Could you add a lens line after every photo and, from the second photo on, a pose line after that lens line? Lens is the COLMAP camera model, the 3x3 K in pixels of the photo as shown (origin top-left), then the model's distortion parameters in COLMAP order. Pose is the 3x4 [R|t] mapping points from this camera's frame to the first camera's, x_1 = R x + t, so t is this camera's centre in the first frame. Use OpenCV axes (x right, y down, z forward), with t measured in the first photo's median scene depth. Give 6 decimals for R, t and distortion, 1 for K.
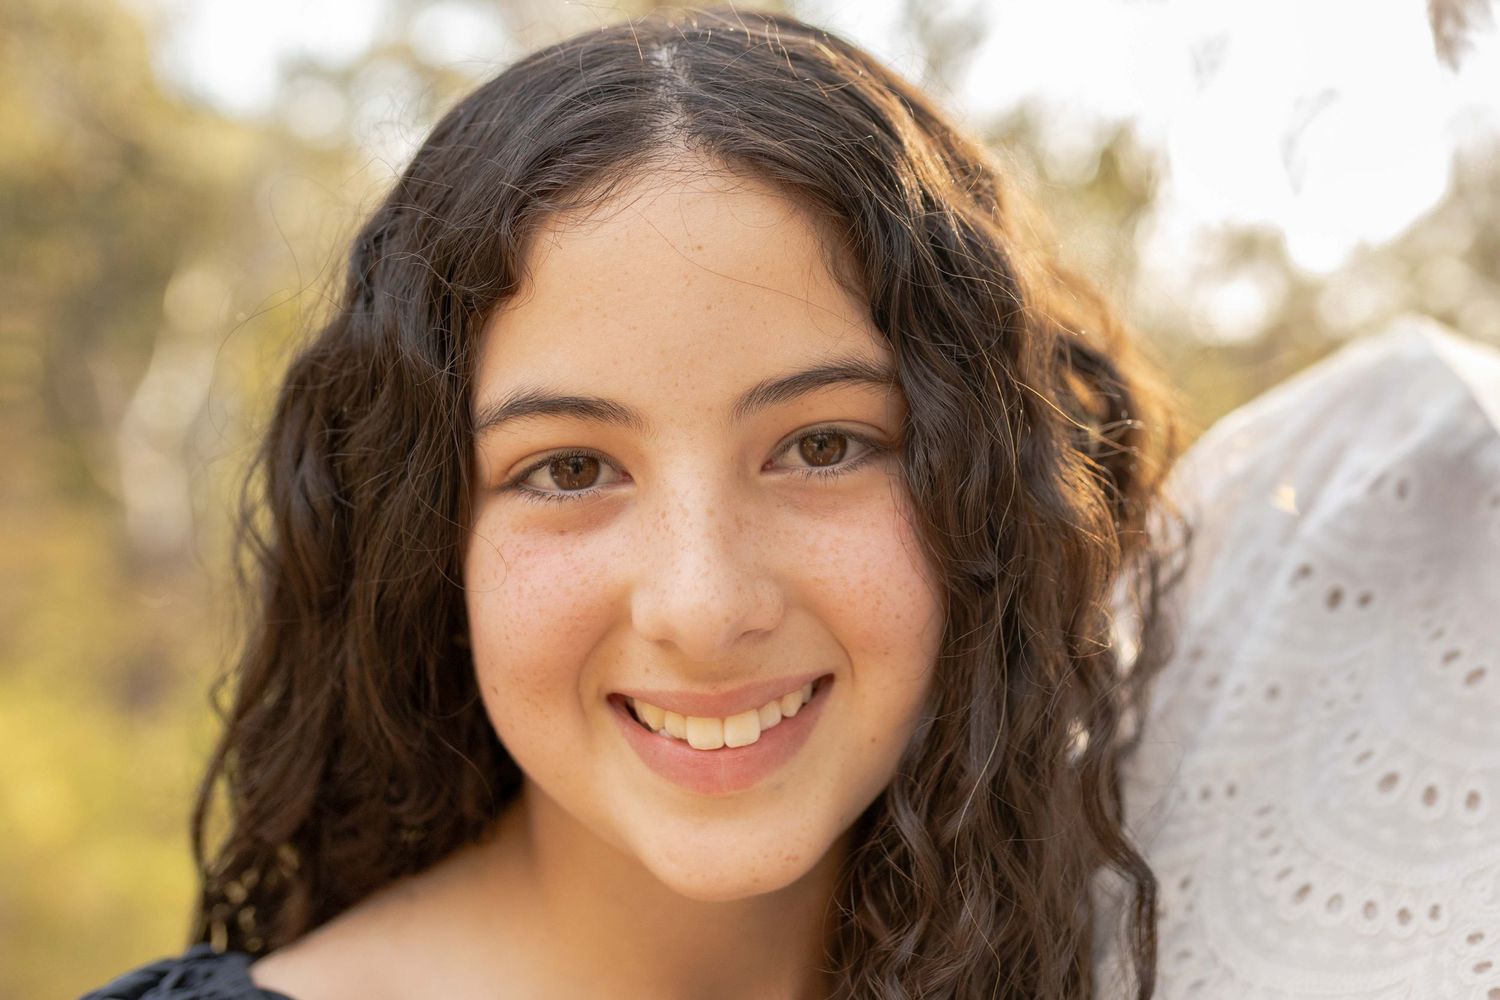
lens RADIAL K [[2256.7, 0, 750.0], [0, 2256.7, 500.0], [0, 0, 1]] dist [0.359111, -0.878841]
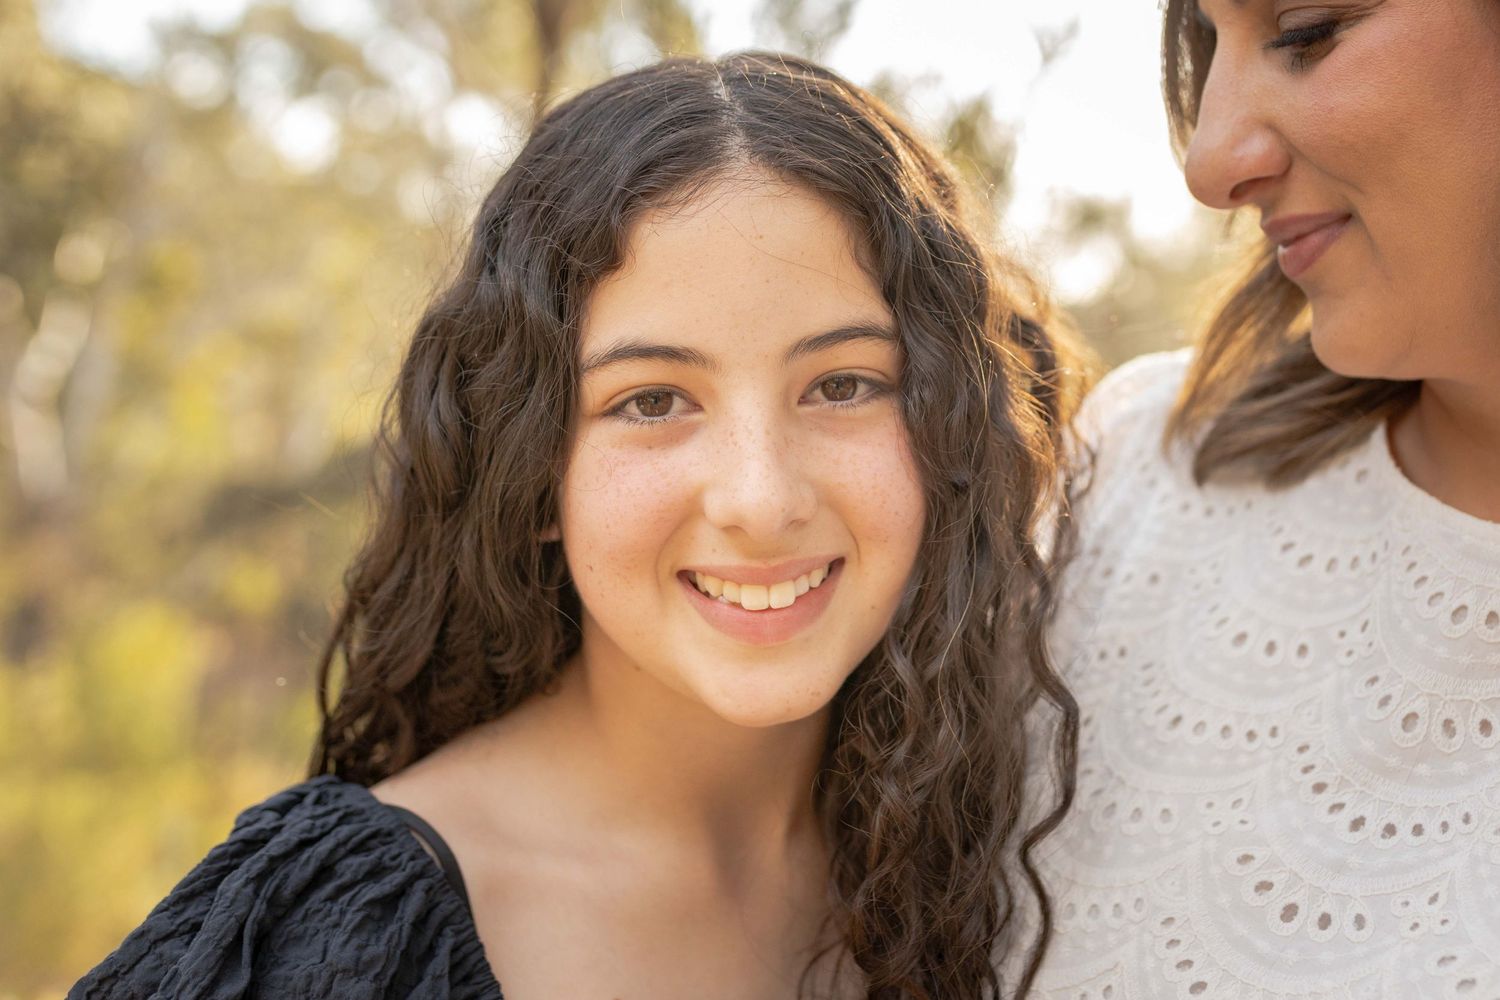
lens RADIAL K [[2256.7, 0, 750.0], [0, 2256.7, 500.0], [0, 0, 1]] dist [0.359111, -0.878841]
pose [[0.995588, 0.007904, 0.093495, -0.146927], [-0.008840, 0.999915, 0.009596, 0.031416], [-0.093411, -0.010381, 0.995574, -0.333831]]
